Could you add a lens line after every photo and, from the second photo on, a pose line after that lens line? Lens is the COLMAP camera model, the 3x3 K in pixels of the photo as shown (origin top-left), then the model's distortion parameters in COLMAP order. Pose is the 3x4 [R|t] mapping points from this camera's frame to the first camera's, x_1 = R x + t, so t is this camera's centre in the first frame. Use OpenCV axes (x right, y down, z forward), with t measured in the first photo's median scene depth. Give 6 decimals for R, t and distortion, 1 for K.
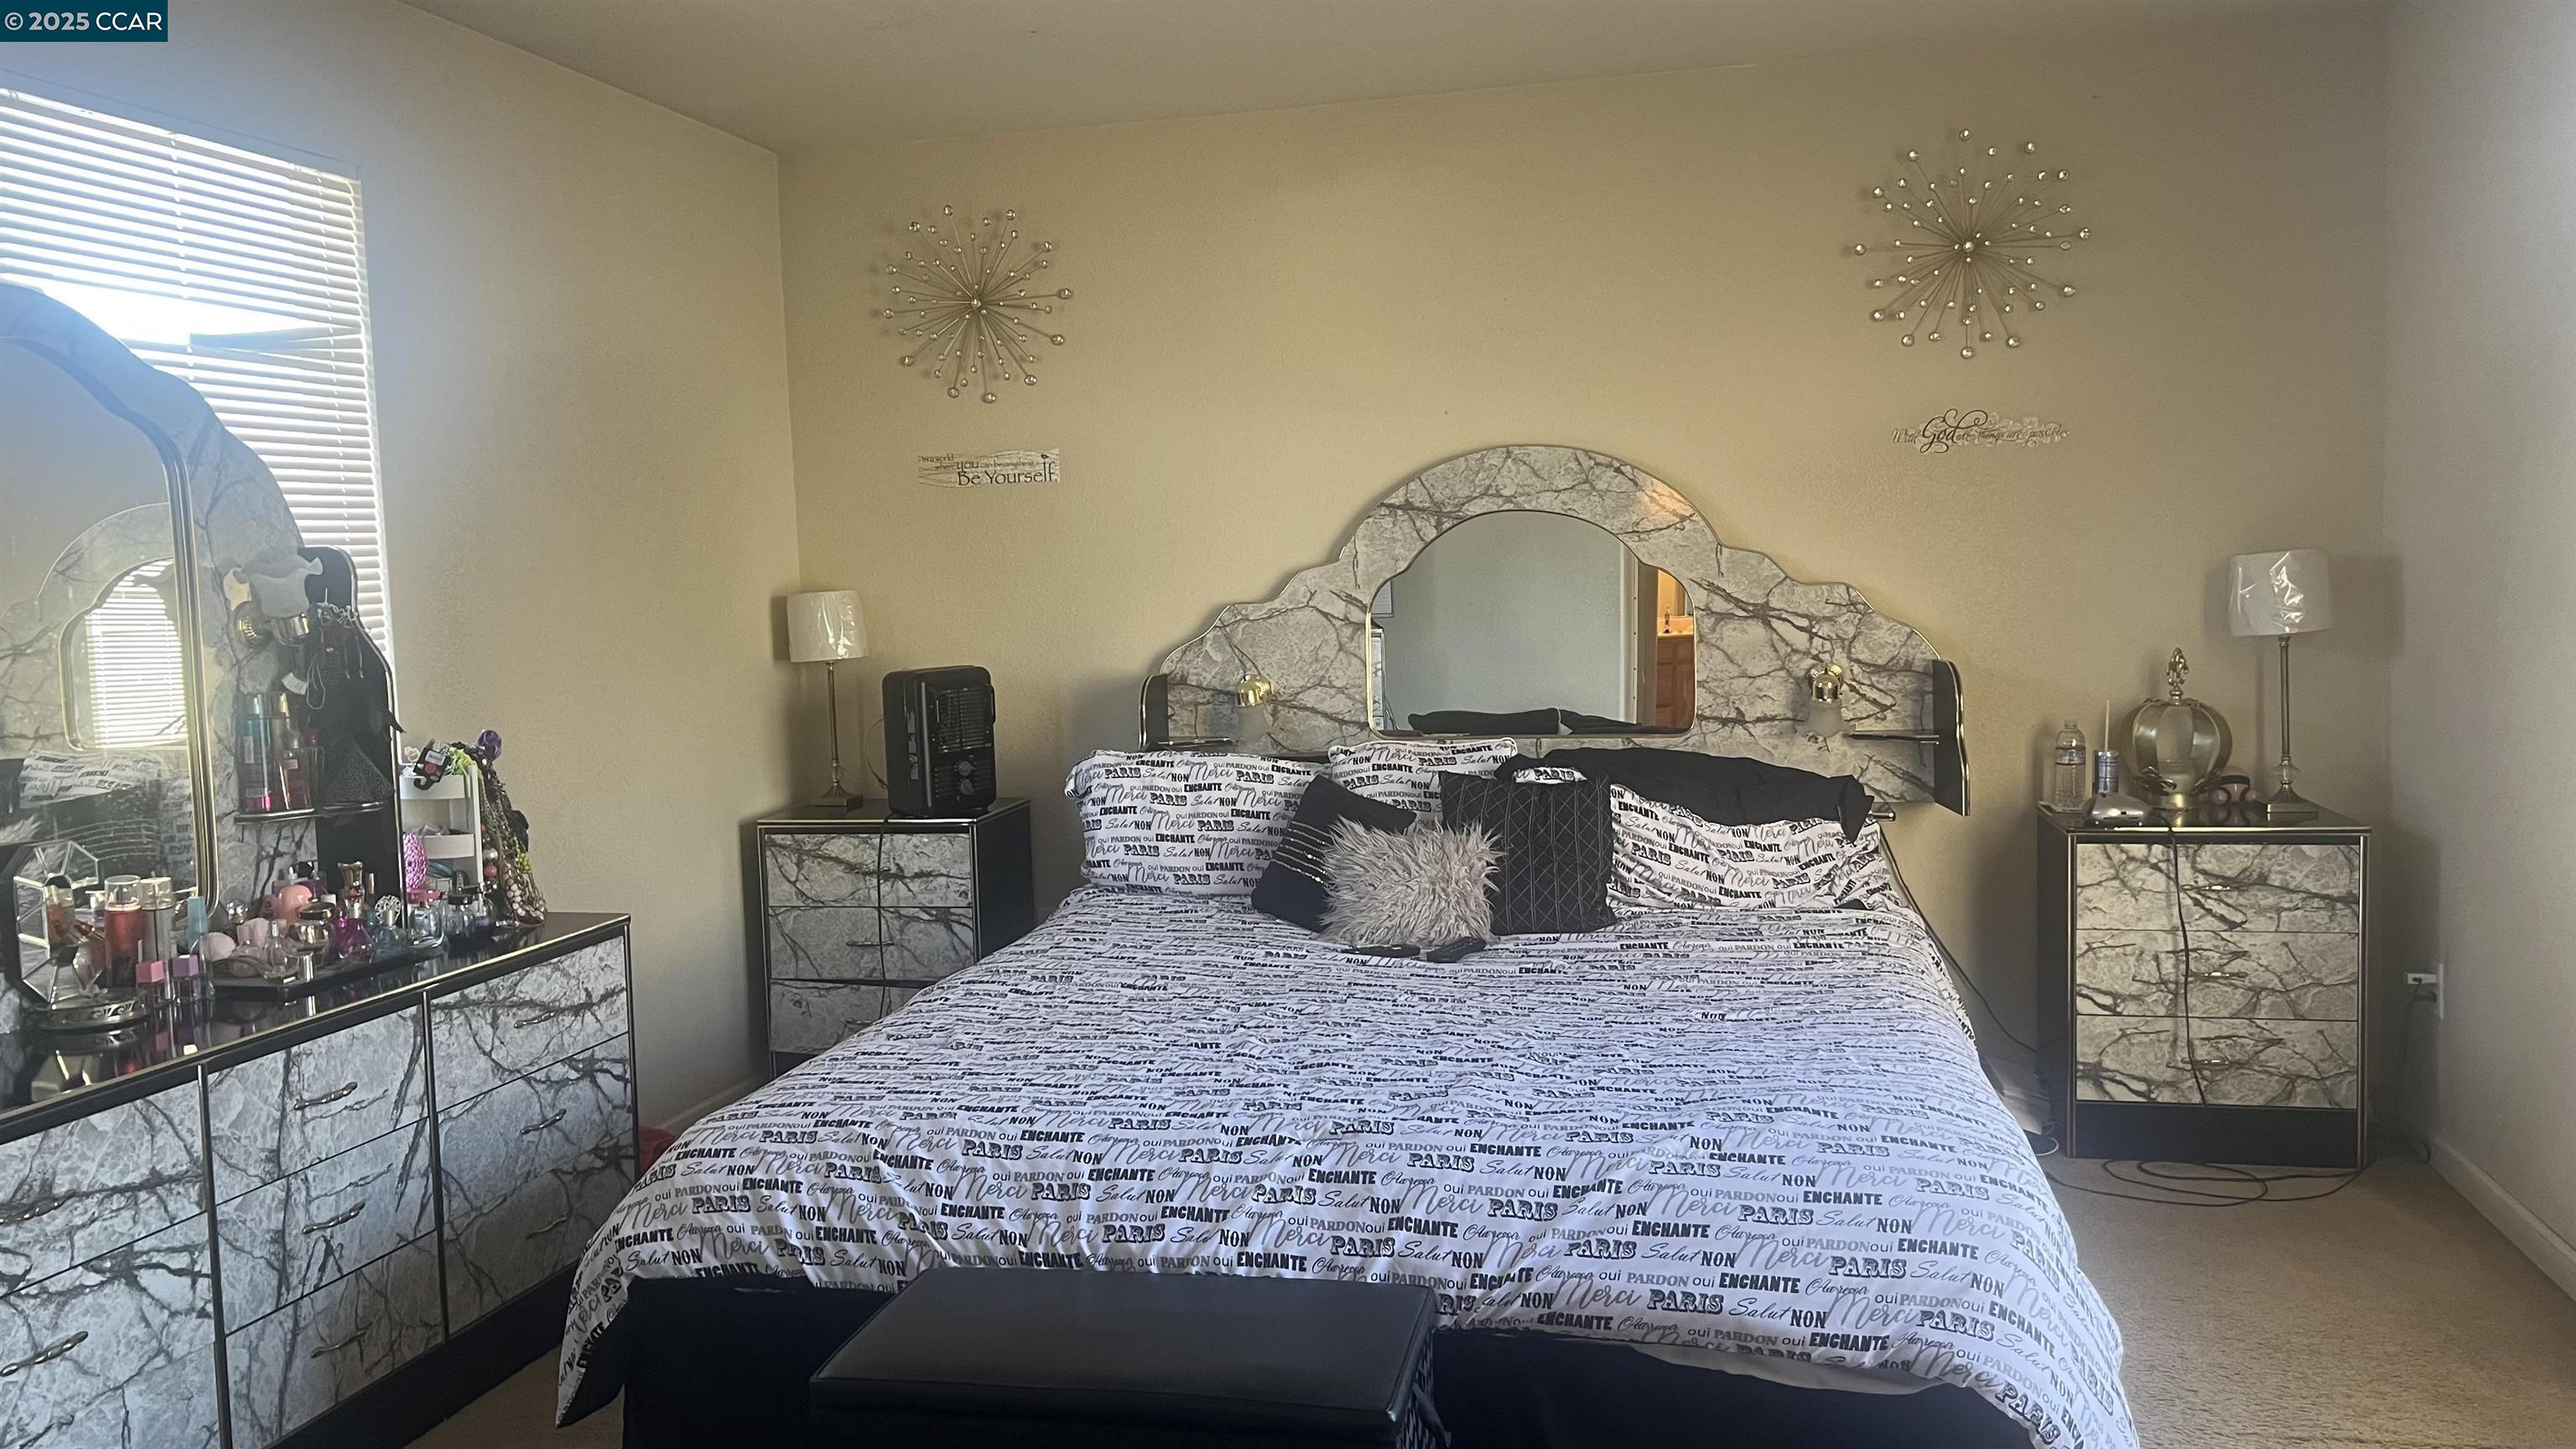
lens RADIAL K [[1882.0, 0, 1273.4], [0, 1882.0, 731.9], [0, 0, 1]] dist [0.090418, -0.158122]
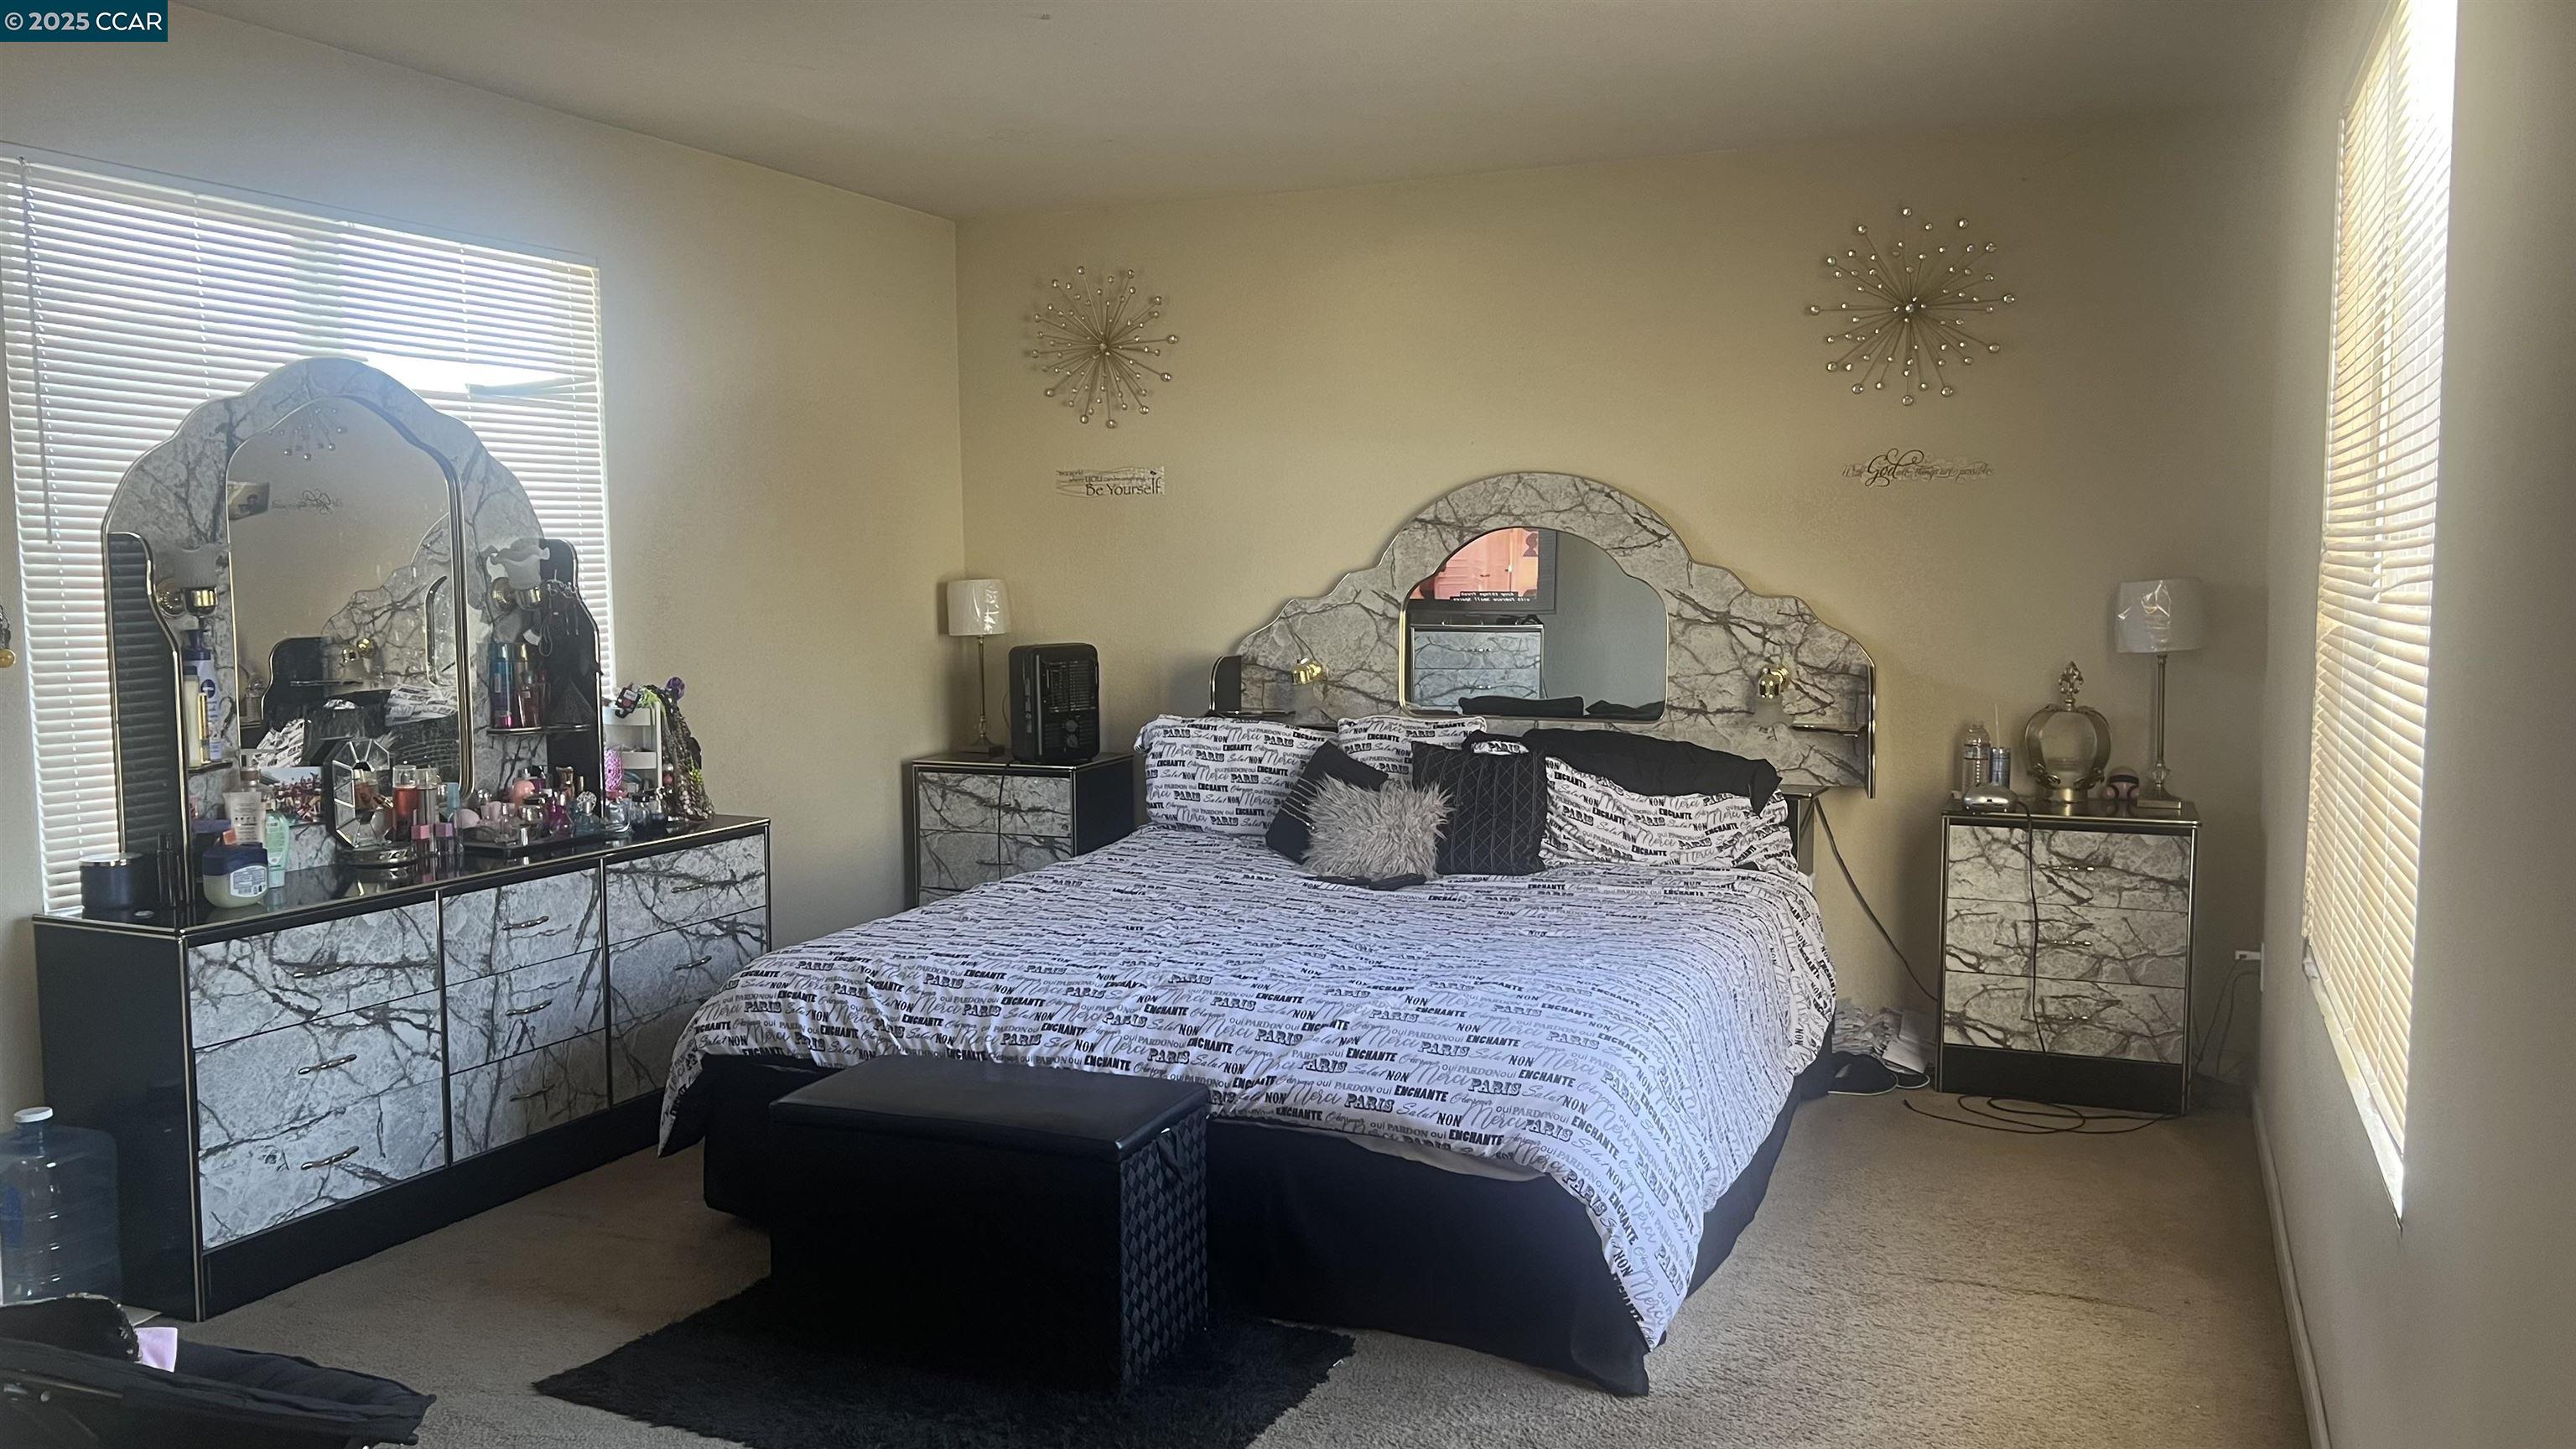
lens RADIAL K [[1869.8, 0, 1286.5], [0, 1869.8, 758.0], [0, 0, 1]] dist [0.187051, -0.547112]
pose [[0.984572, 0.043785, -0.169411, 0.220302], [-0.040257, 0.998896, 0.024210, 0.005788], [0.170284, -0.017017, 0.985248, -0.226796]]
